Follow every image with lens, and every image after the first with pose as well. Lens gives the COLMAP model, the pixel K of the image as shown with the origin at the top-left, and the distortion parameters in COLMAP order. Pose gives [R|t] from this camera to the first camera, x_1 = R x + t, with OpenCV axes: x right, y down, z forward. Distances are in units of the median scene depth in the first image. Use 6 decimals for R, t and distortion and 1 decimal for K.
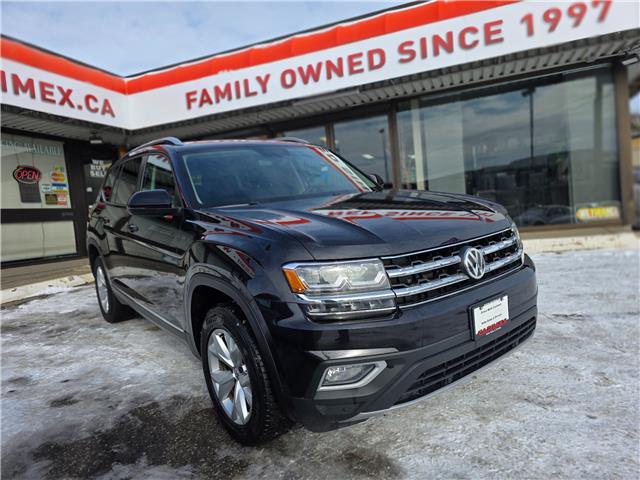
lens RADIAL K [[424.6, 0, 322.9], [0, 424.6, 267.5], [0, 0, 1]] dist [0.055933, -0.046294]
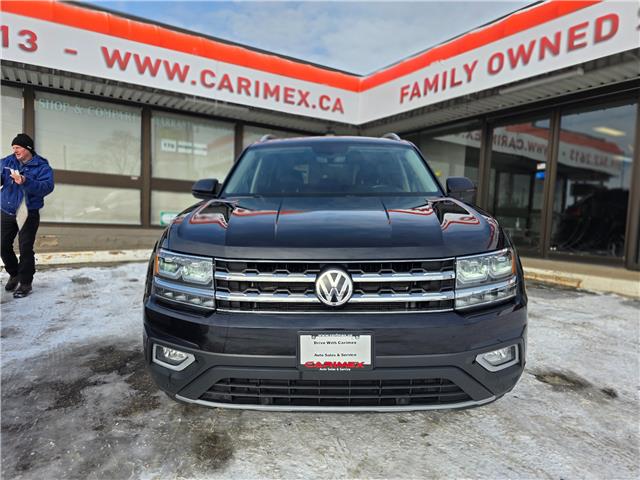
lens RADIAL K [[422.2, 0, 317.4], [0, 422.2, 267.2], [0, 0, 1]] dist [0.054570, -0.040449]
pose [[0.776038, 0.192866, -0.600473, 0.249559], [-0.179255, 0.980279, 0.083192, -0.034537], [0.604676, 0.043078, 0.795306, 0.087964]]
